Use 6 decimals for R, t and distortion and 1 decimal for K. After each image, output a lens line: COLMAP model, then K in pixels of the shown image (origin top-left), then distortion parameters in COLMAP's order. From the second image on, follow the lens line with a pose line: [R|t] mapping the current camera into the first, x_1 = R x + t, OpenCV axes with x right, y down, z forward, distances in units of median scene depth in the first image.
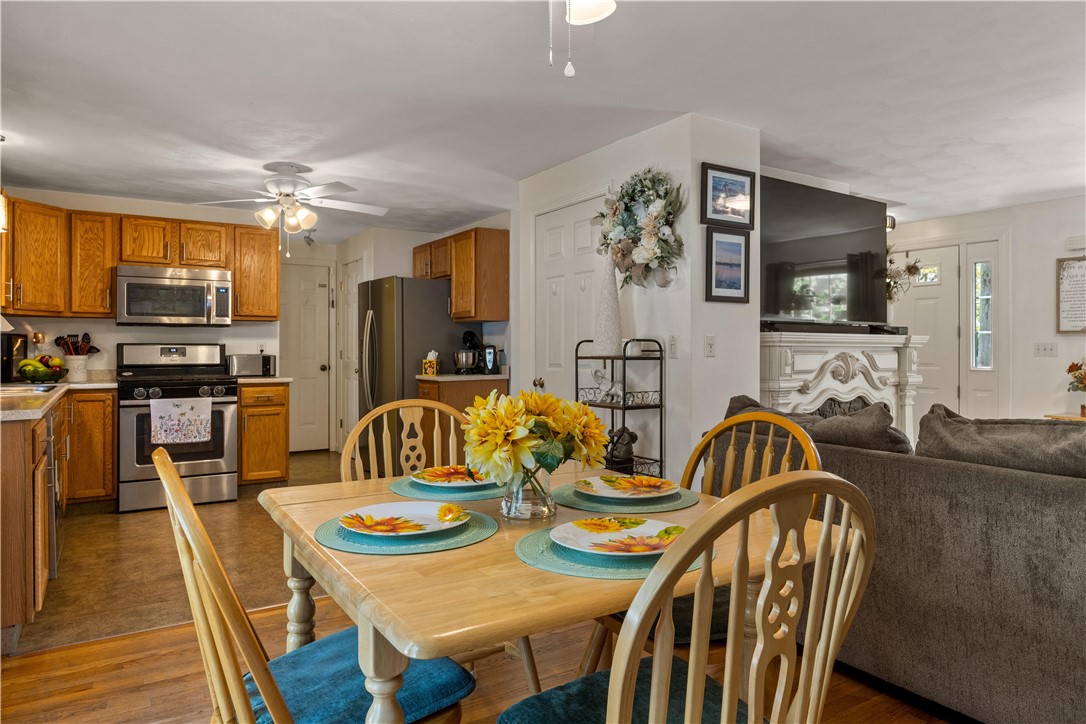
lens RADIAL K [[693.1, 0, 543.6], [0, 693.1, 348.7], [0, 0, 1]] dist [-0.003921, -0.000907]
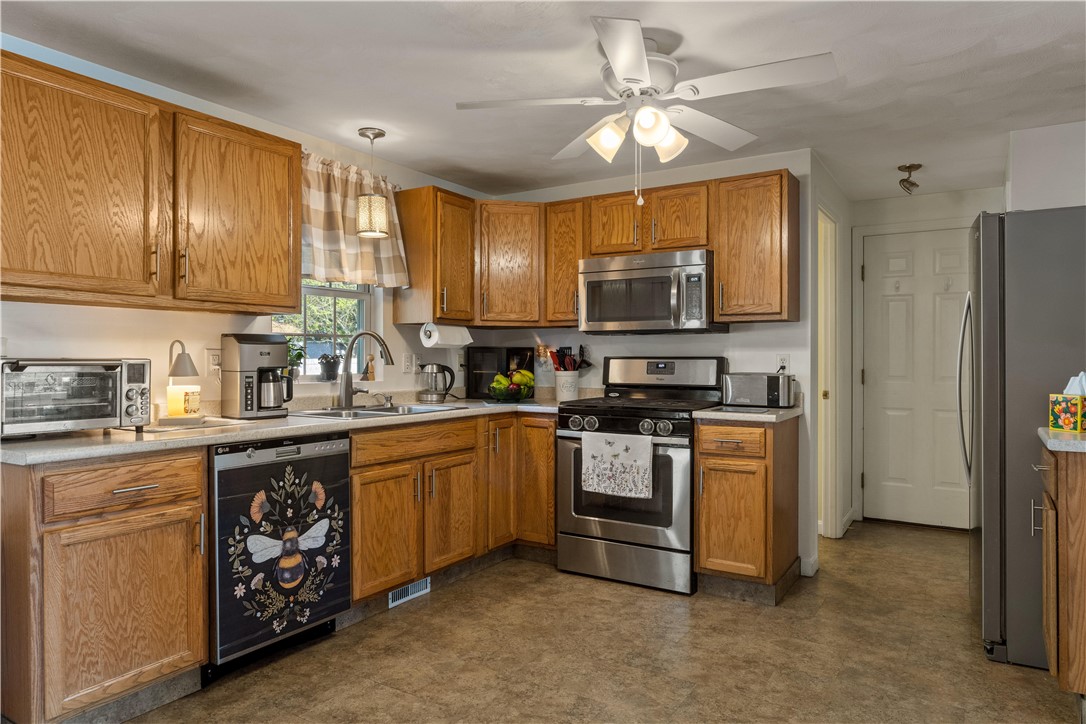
lens RADIAL K [[689.4, 0, 544.3], [0, 689.4, 357.7], [0, 0, 1]] dist [-0.005978, -0.000598]
pose [[0.431492, 0.001674, -0.902115, 0.090358], [-0.001075, 0.999999, 0.001341, -0.008102], [0.902116, 0.000391, 0.431493, 0.610905]]
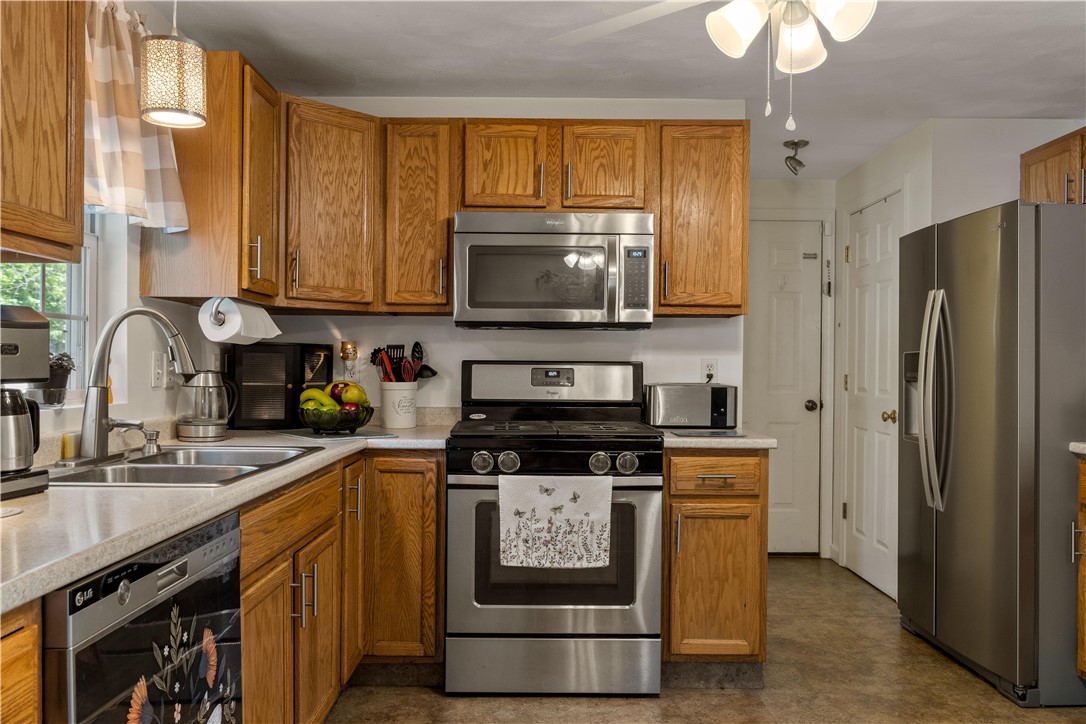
lens RADIAL K [[839.2, 0, 546.2], [0, 839.2, 366.5], [0, 0, 1]] dist [-0.003072, -0.000882]
pose [[0.845631, 0.009225, -0.533689, -0.212815], [-0.008085, 0.999957, 0.004474, -0.006874], [0.533707, 0.000532, 0.845669, 0.492043]]
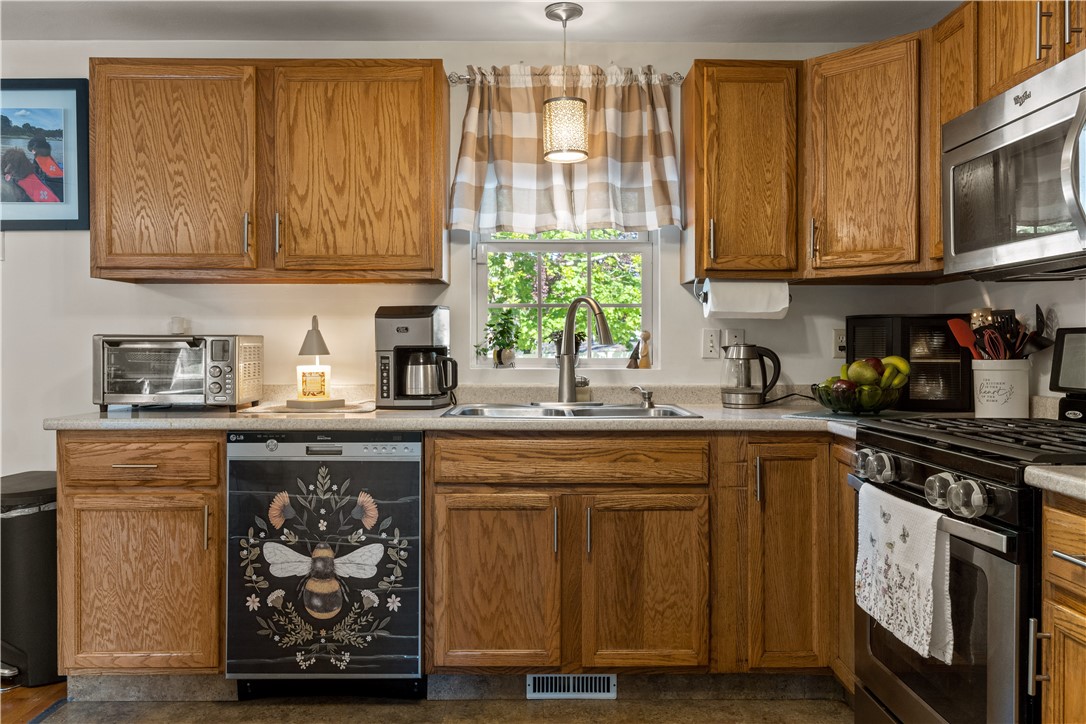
lens RADIAL K [[832.1, 0, 544.2], [0, 832.1, 348.4], [0, 0, 1]] dist [-0.001458, 0.001794]
pose [[-0.526063, 0.003929, -0.850437, -0.103824], [0.001245, 0.999992, 0.003850, 0.000686], [0.850445, 0.000967, -0.526063, 1.043709]]
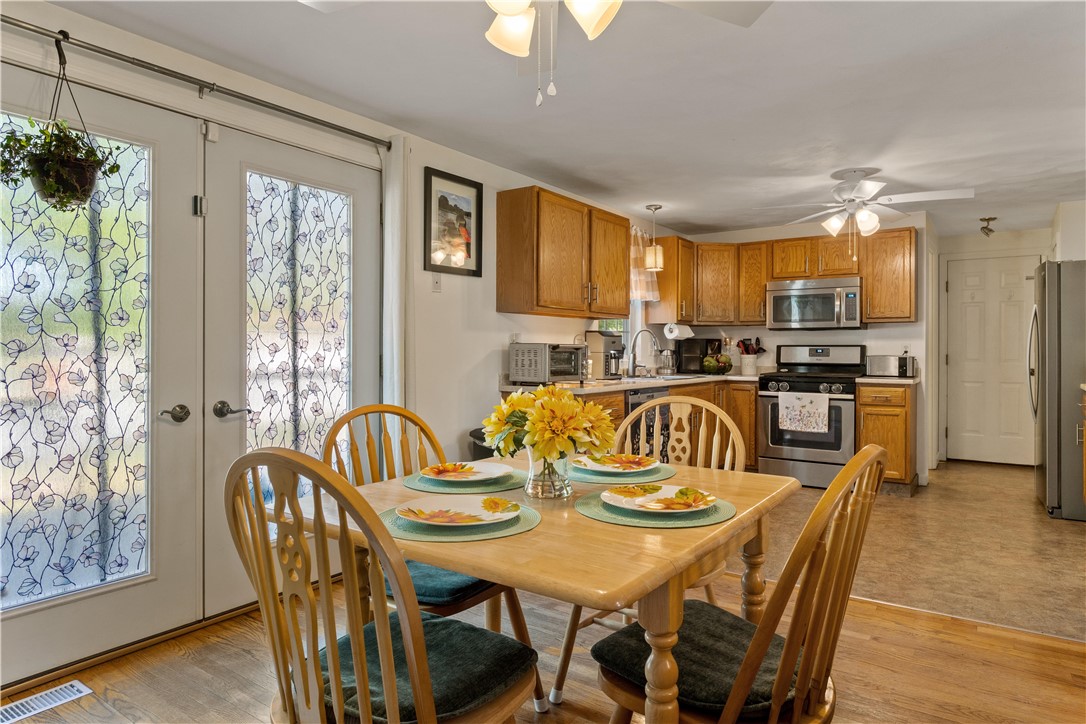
lens RADIAL K [[651.6, 0, 547.9], [0, 651.6, 352.5], [0, 0, 1]] dist [-0.000694, -0.000111]
pose [[0.389227, 0.005998, -0.921122, 0.304675], [-0.001810, 0.999982, 0.005747, -0.000701], [0.921140, -0.000570, 0.389231, 0.182311]]
